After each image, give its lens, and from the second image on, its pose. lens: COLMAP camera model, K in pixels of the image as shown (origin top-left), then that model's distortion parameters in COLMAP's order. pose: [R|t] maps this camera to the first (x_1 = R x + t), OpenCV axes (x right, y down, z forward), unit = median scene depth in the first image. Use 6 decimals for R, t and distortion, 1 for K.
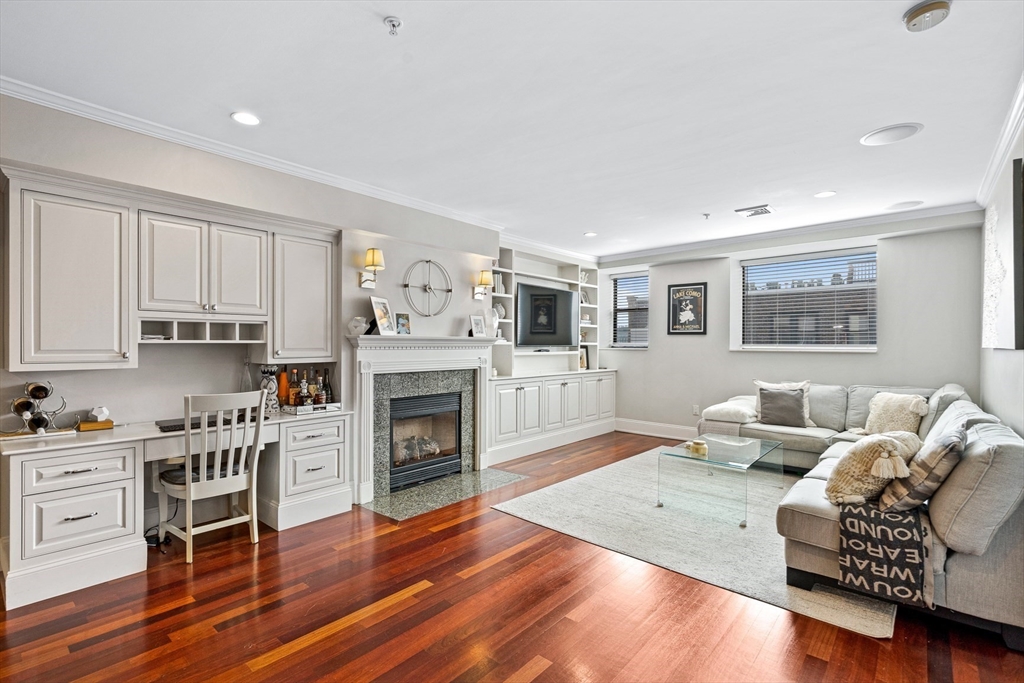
lens RADIAL K [[476.9, 0, 510.2], [0, 476.9, 344.4], [0, 0, 1]] dist [0.001558, 0.000702]
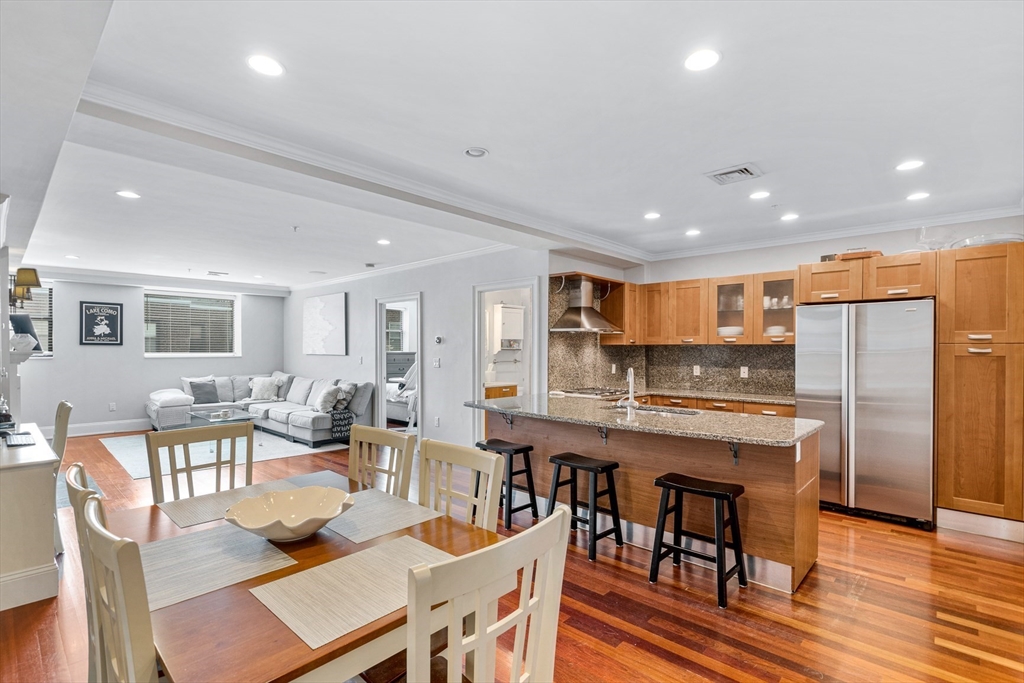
lens RADIAL K [[476.9, 0, 509.2], [0, 476.9, 352.0], [0, 0, 1]] dist [0.001558, 0.000702]
pose [[0.027163, -0.011436, 0.999566, -1.379957], [-0.001923, 0.999932, 0.011493, -0.033048], [-0.999629, -0.002234, 0.027139, -0.087399]]
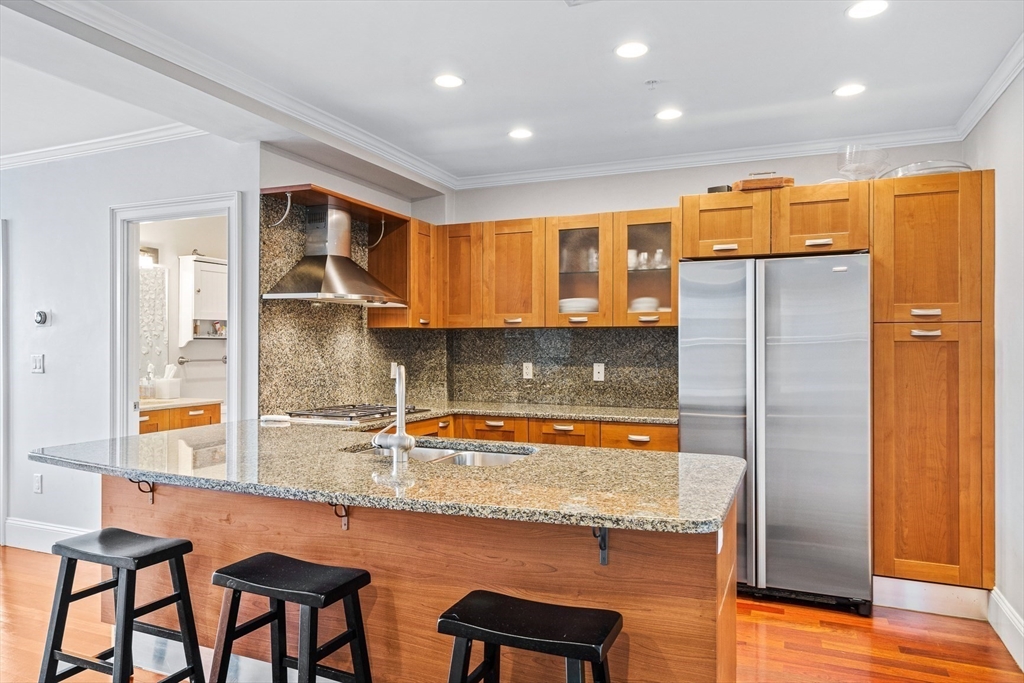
lens RADIAL K [[663.3, 0, 514.4], [0, 663.3, 341.8], [0, 0, 1]] dist [0.023038, -0.000849]
pose [[-0.320263, -0.000420, 0.947329, -1.053571], [-0.001995, 0.999998, -0.000231, -0.013503], [-0.947327, -0.001964, -0.320263, -0.207335]]
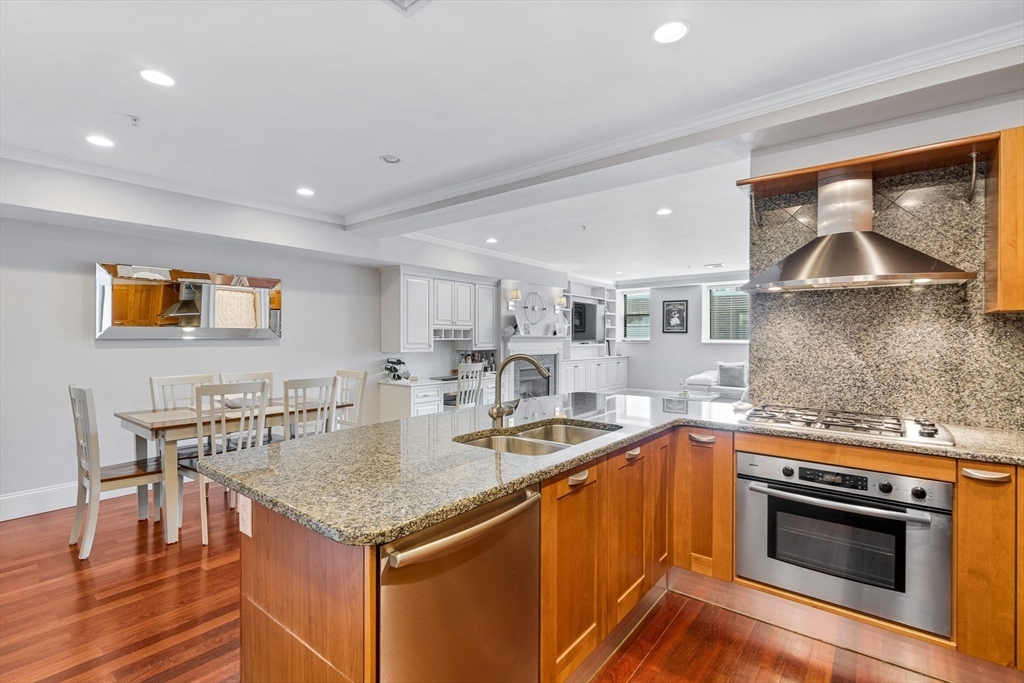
lens RADIAL K [[476.9, 0, 511.1], [0, 476.9, 335.9], [0, 0, 1]] dist [0.001558, 0.000702]
pose [[0.998764, -0.001300, 0.049692, -0.420206], [0.001494, 0.999991, -0.003851, -0.009987], [-0.049687, 0.003921, 0.998757, -0.920633]]
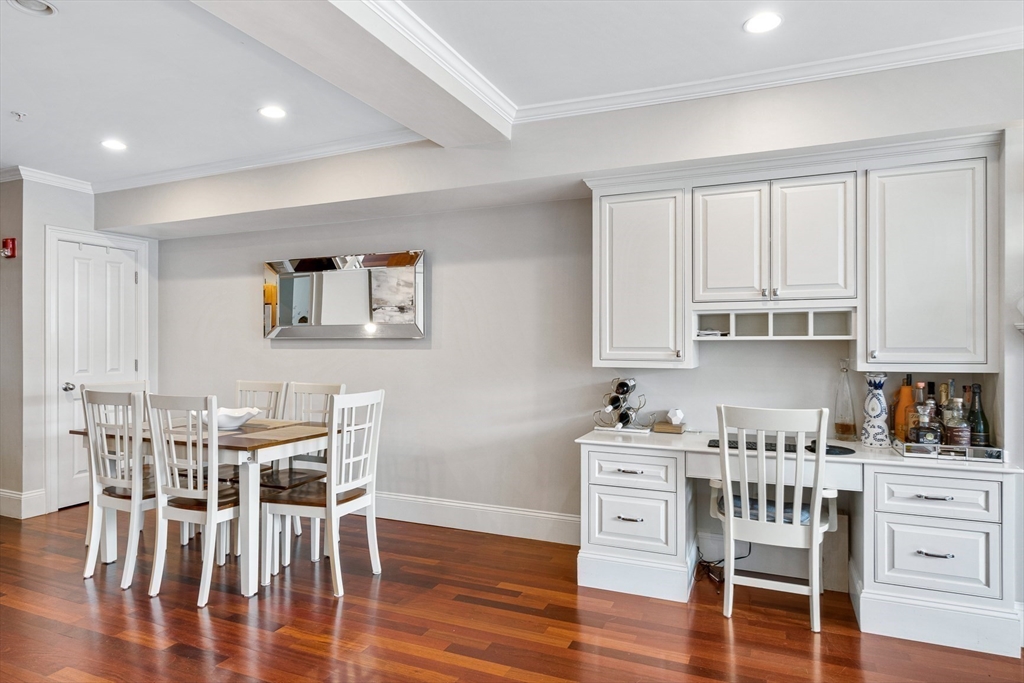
lens RADIAL K [[620.8, 0, 504.8], [0, 620.8, 339.1], [0, 0, 1]] dist [0.017367, -0.000651]
pose [[0.299377, -0.008231, -0.954099, 0.161373], [-0.000242, 0.999962, -0.008703, 0.003973], [0.954135, 0.002836, 0.299363, 0.258557]]
